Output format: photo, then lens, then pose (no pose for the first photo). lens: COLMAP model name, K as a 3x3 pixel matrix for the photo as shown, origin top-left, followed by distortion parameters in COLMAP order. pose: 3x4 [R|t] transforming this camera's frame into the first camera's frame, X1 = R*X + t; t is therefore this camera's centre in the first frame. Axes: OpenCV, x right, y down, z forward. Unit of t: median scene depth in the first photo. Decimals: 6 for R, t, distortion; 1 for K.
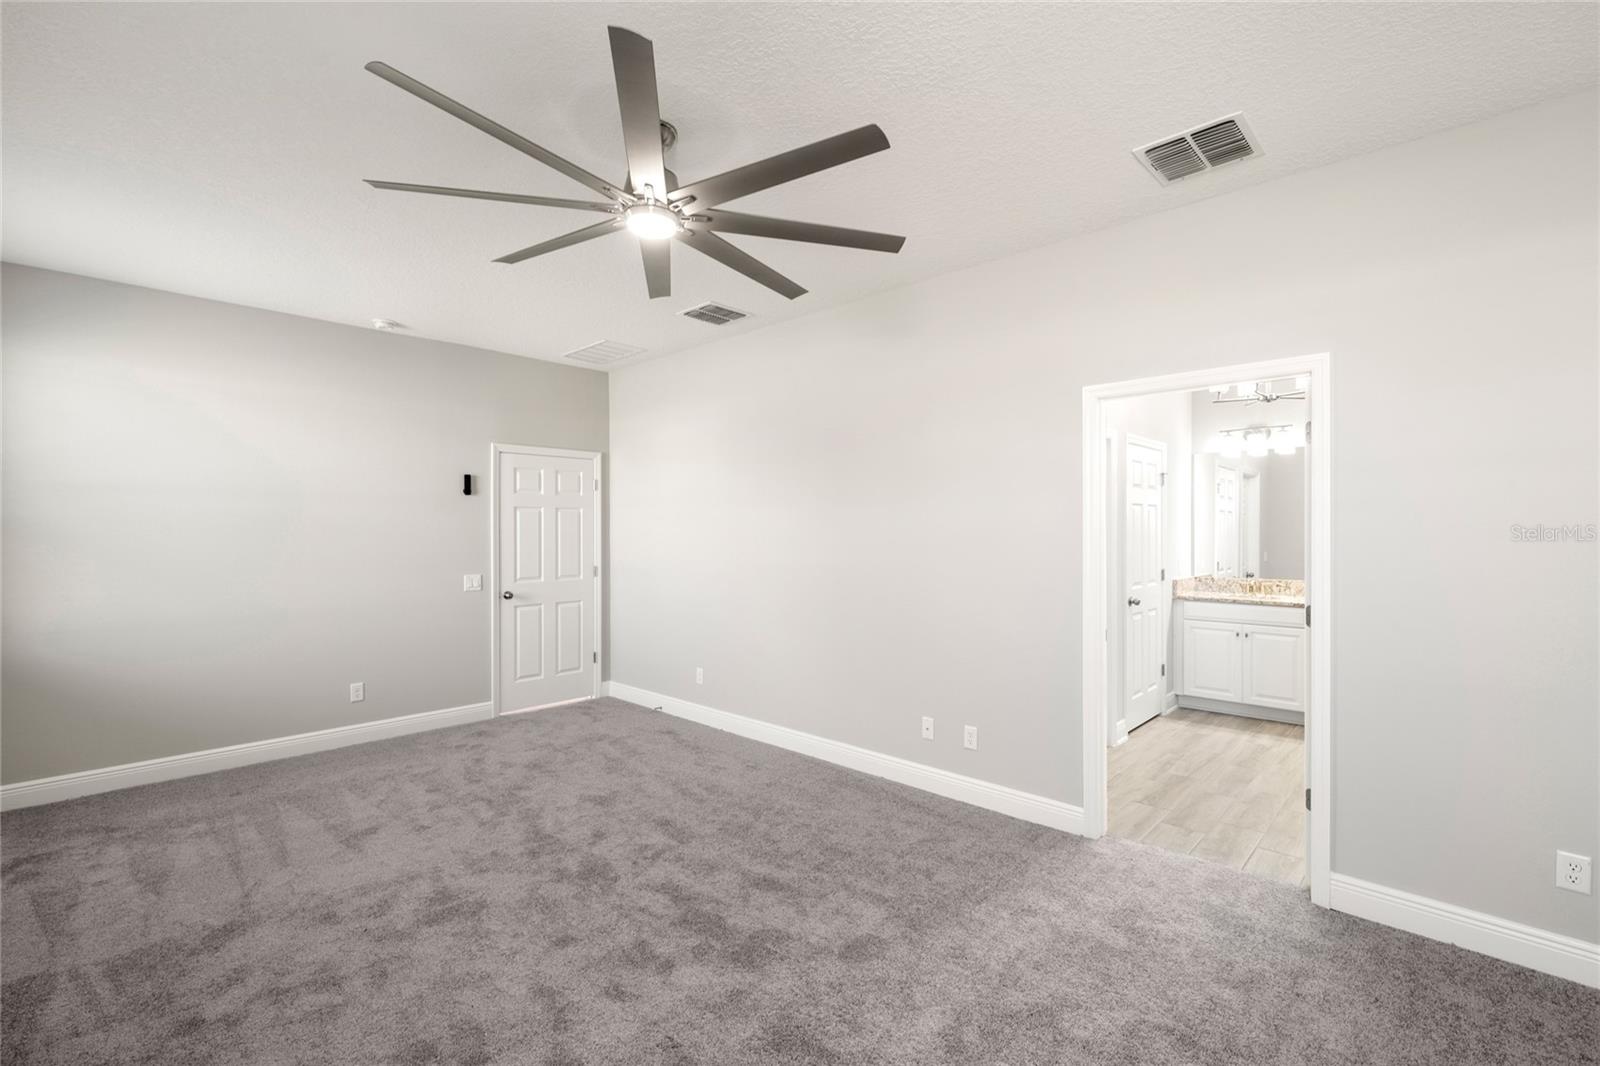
lens RADIAL K [[693.3, 0, 809.3], [0, 693.3, 526.5], [0, 0, 1]] dist [0.000236, 0.000088]
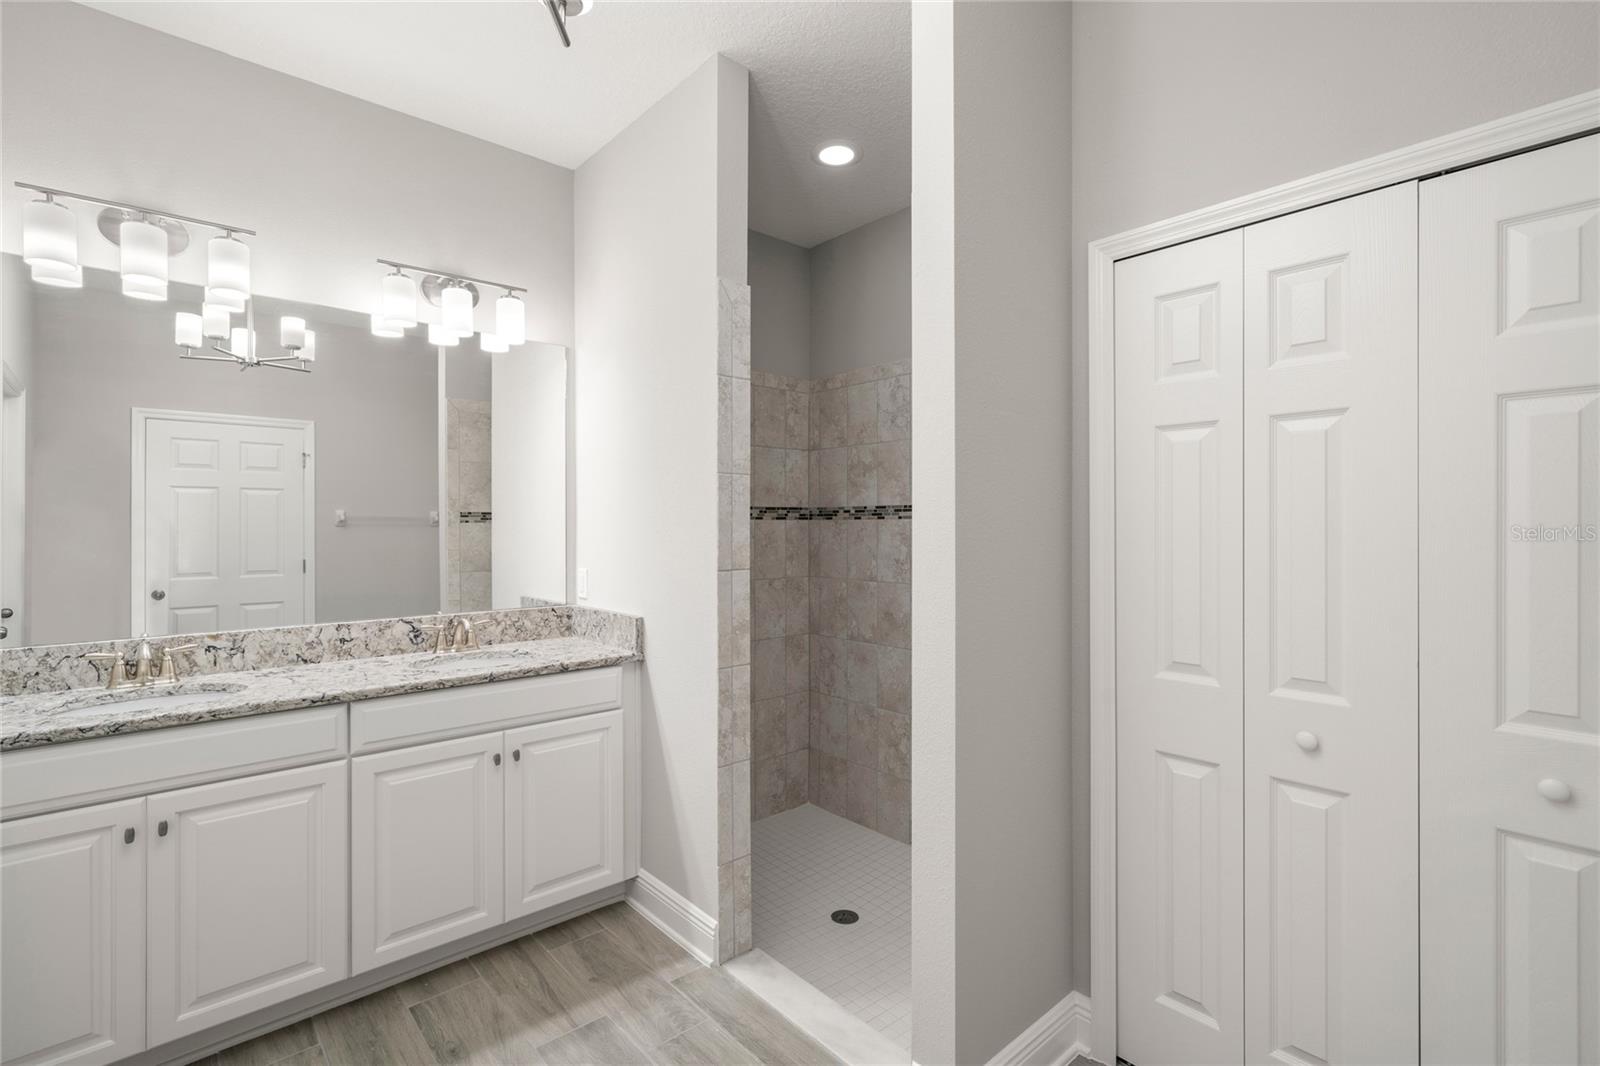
lens RADIAL K [[730.0, 0, 798.2], [0, 730.0, 528.4], [0, 0, 1]] dist [0.001450, -0.000335]
pose [[0.091857, -0.003231, 0.995767, 0.312146], [-0.002228, 0.999992, 0.003450, 0.017916], [-0.995770, -0.002535, 0.091849, 0.650504]]
